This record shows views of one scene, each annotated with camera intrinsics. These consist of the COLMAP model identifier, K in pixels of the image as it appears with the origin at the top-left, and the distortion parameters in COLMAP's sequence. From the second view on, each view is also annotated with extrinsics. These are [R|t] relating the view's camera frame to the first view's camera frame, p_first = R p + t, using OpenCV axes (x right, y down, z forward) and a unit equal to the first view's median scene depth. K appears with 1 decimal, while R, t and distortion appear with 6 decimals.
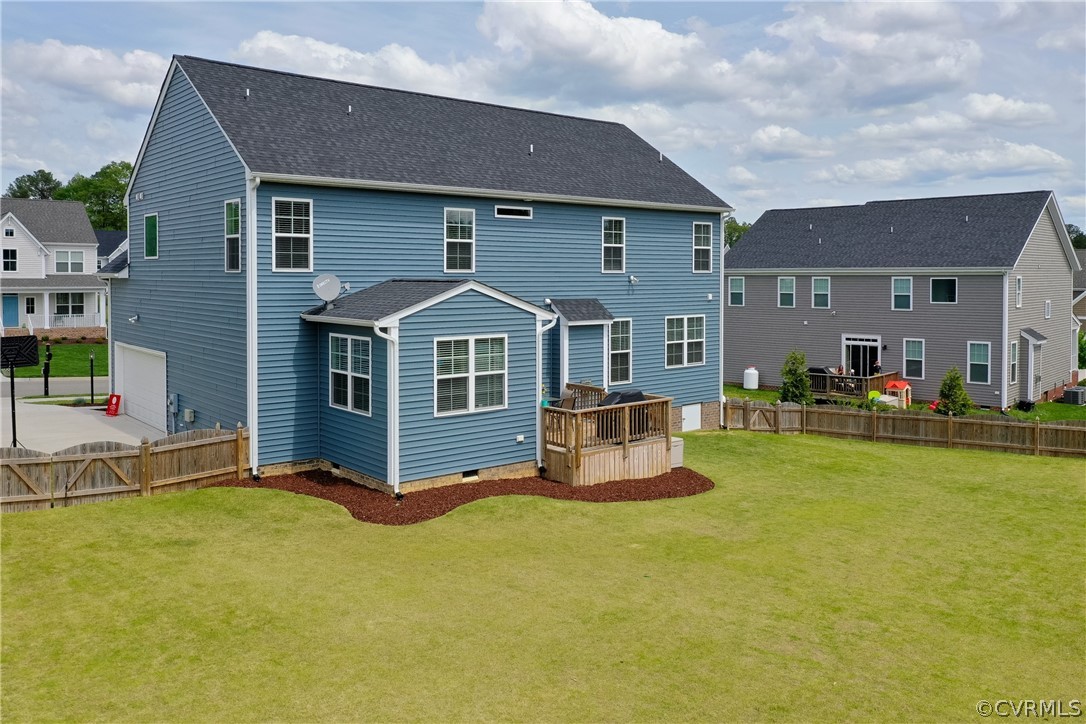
lens RADIAL K [[892.5, 0, 524.9], [0, 892.5, 299.1], [0, 0, 1]] dist [0.001854, 0.001342]
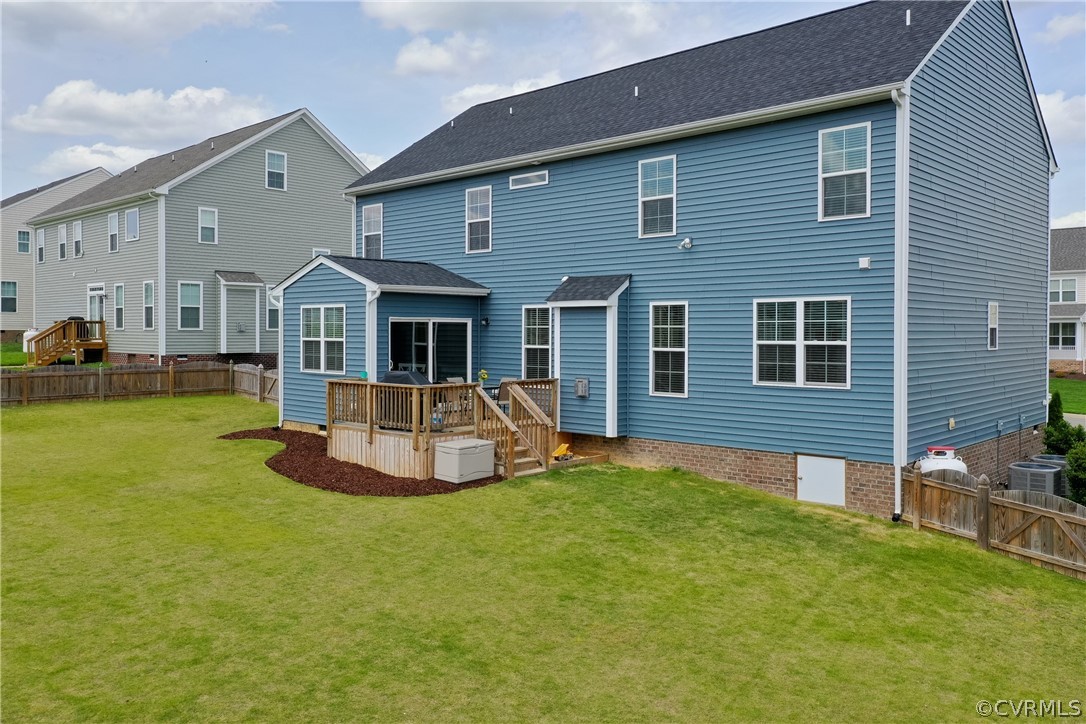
lens RADIAL K [[858.1, 0, 538.9], [0, 858.1, 342.2], [0, 0, 1]] dist [-0.001842, 0.002272]
pose [[0.129351, 0.013275, -0.991510, 0.800565], [-0.030726, 0.999484, 0.009373, 0.053131], [0.991123, 0.029253, 0.129692, 0.864254]]
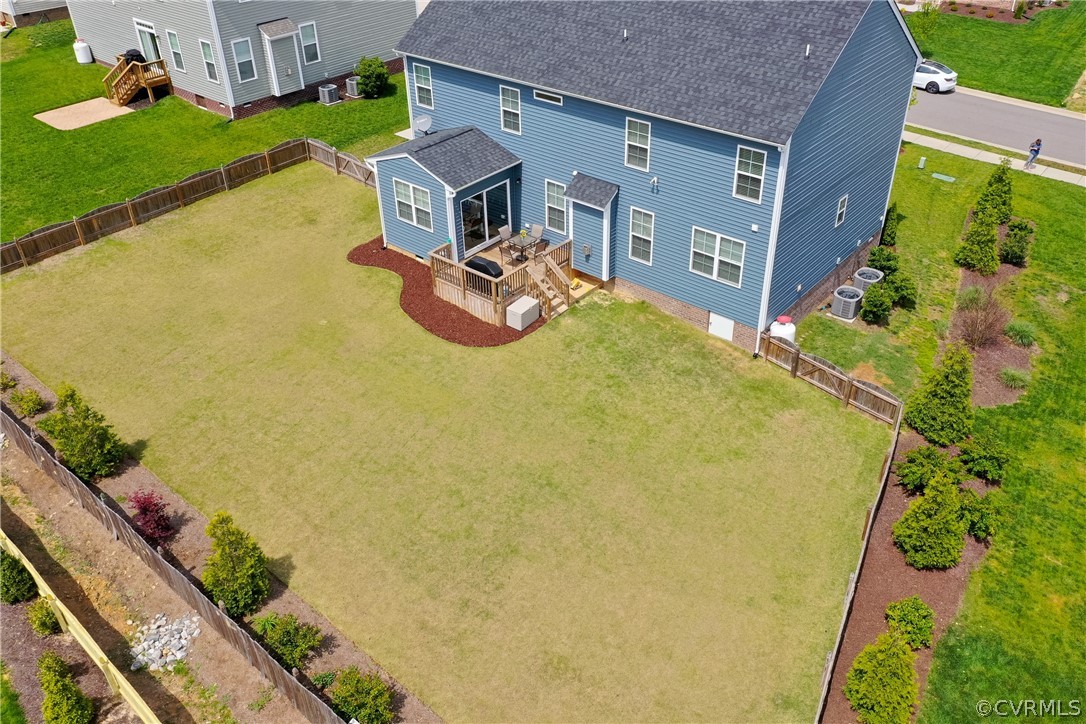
lens RADIAL K [[858.1, 0, 538.9], [0, 858.1, 342.2], [0, 0, 1]] dist [-0.001842, 0.002272]
pose [[0.174198, 0.539488, -0.823777, 1.118229], [-0.004036, 0.836952, 0.547262, -0.450448], [0.984702, -0.092007, 0.147972, 0.742186]]
